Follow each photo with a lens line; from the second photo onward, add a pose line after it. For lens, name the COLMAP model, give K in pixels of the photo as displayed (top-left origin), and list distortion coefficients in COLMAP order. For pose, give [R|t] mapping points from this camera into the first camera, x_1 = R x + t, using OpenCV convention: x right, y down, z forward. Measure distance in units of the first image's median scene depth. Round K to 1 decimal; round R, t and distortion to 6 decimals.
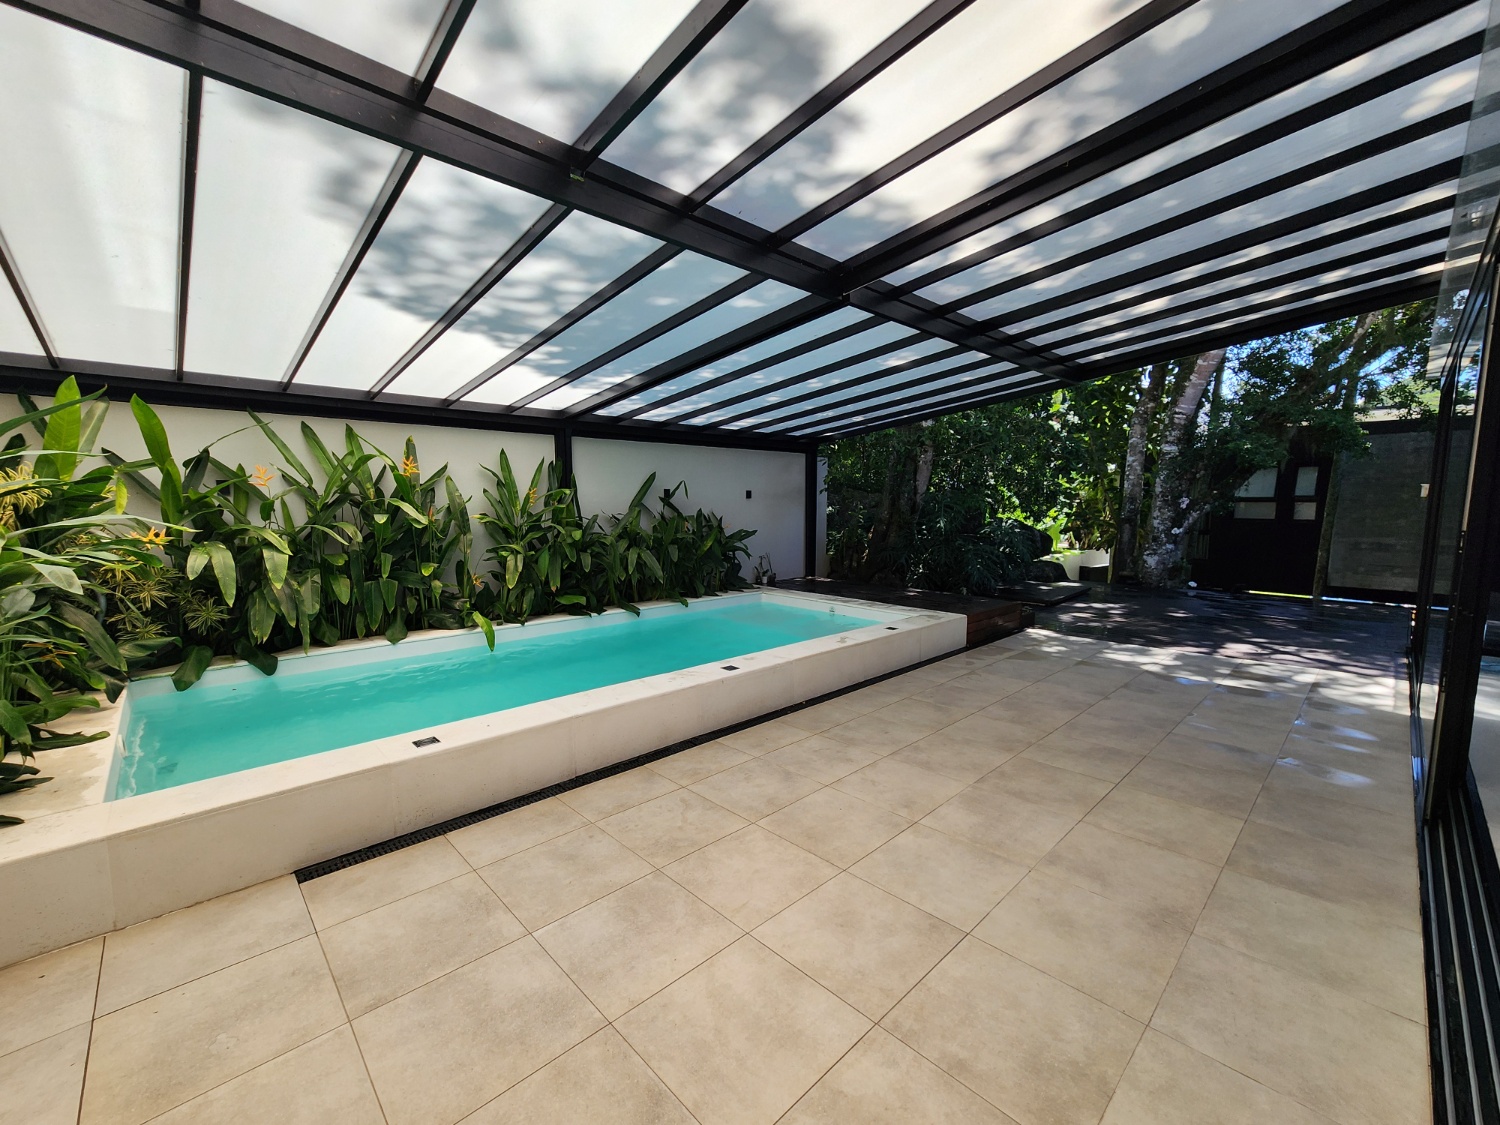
lens RADIAL K [[618.3, 0, 749.4], [0, 618.3, 555.9], [0, 0, 1]] dist [-0.001872, 0.000905]
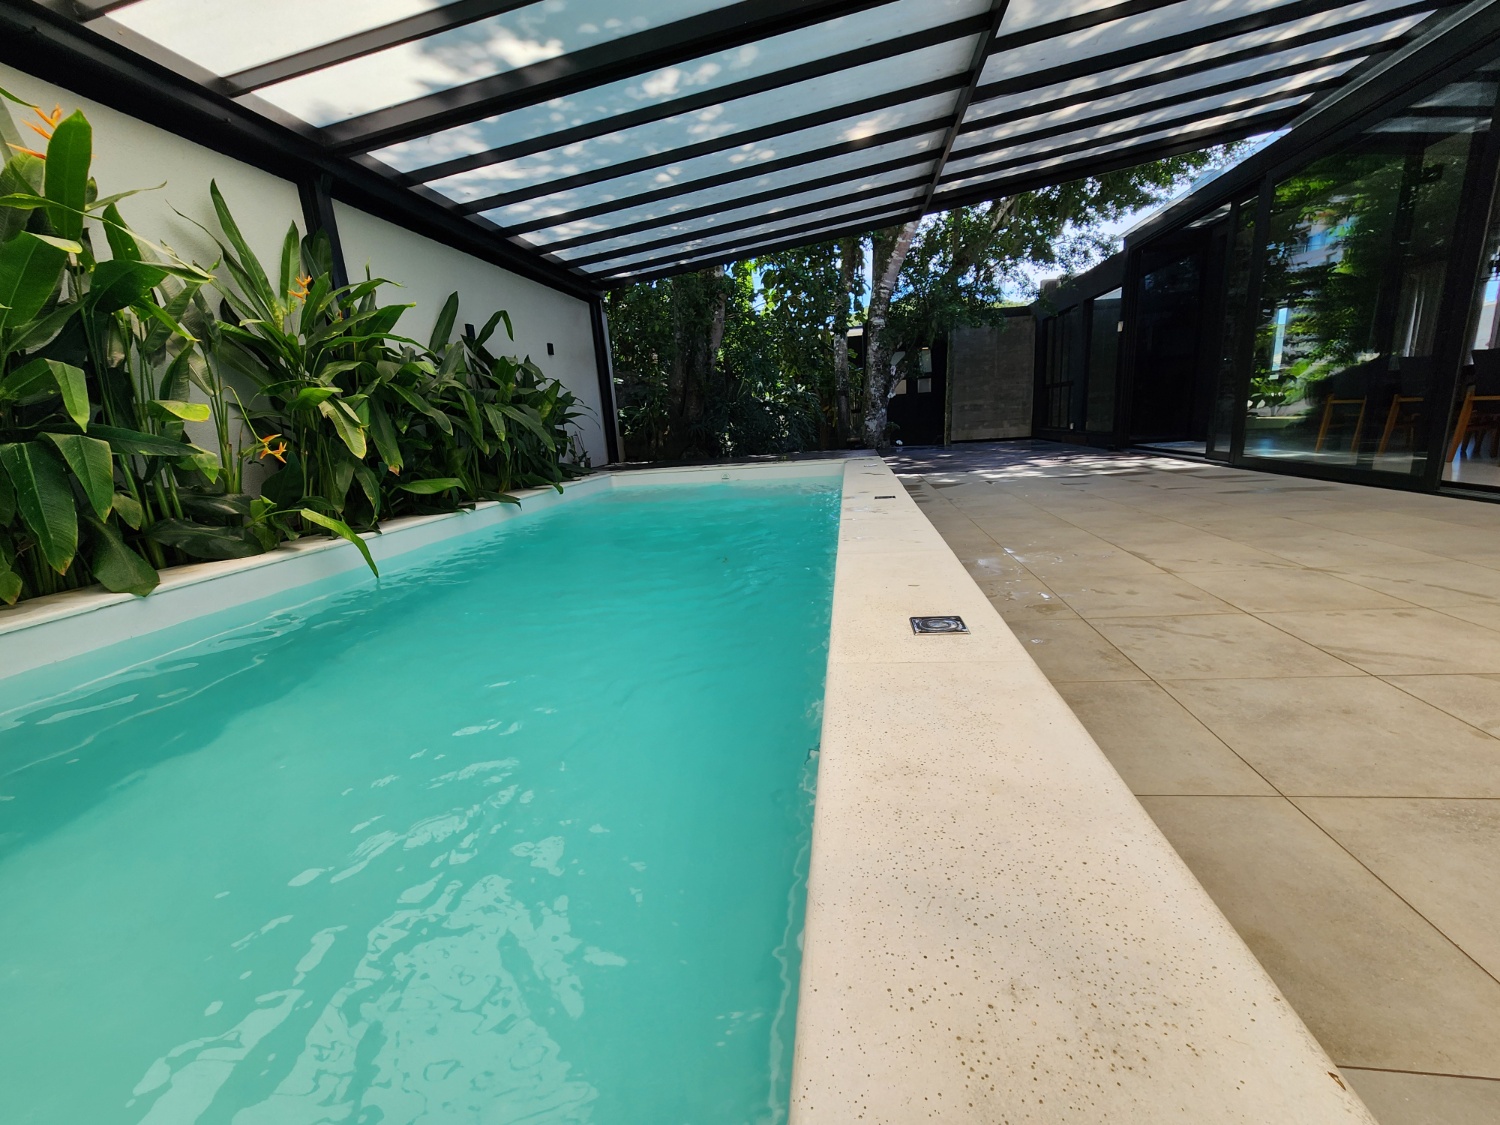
lens RADIAL K [[618.3, 0, 753.1], [0, 618.3, 569.8], [0, 0, 1]] dist [-0.001872, 0.000905]
pose [[0.784929, -0.196181, 0.587707, -0.377166], [0.118288, 0.978550, 0.168665, 0.078590], [-0.608190, -0.062871, 0.791298, 0.329846]]
